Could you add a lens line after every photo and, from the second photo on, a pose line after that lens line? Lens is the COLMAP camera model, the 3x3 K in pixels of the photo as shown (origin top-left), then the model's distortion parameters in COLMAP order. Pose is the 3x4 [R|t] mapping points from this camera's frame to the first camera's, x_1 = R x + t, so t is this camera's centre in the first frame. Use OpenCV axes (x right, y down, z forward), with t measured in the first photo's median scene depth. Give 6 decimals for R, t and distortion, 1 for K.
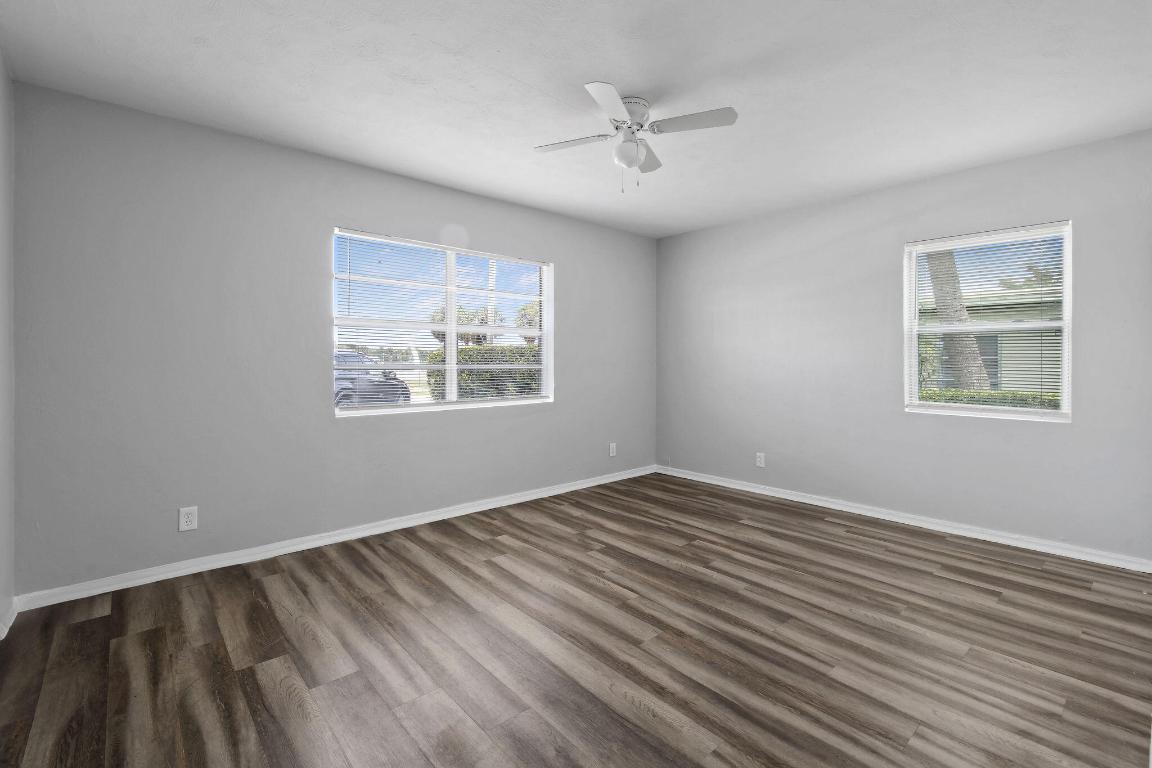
lens RADIAL K [[518.4, 0, 575.0], [0, 518.4, 373.6], [0, 0, 1]] dist [-0.001773, -0.000094]
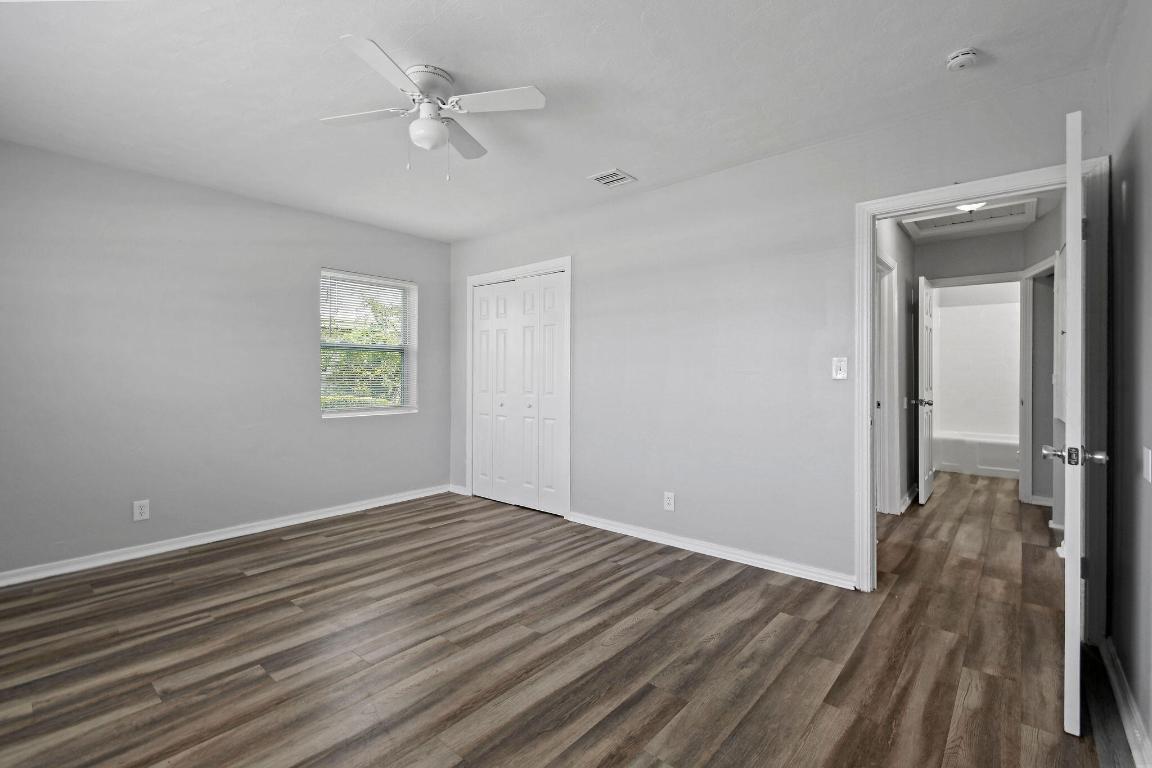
lens RADIAL K [[518.4, 0, 574.9], [0, 518.4, 379.1], [0, 0, 1]] dist [-0.001773, -0.000094]
pose [[-0.144946, -0.014167, 0.989338, -0.645987], [0.025448, 0.999513, 0.018042, -0.022879], [-0.989112, 0.027792, -0.144515, 0.717151]]
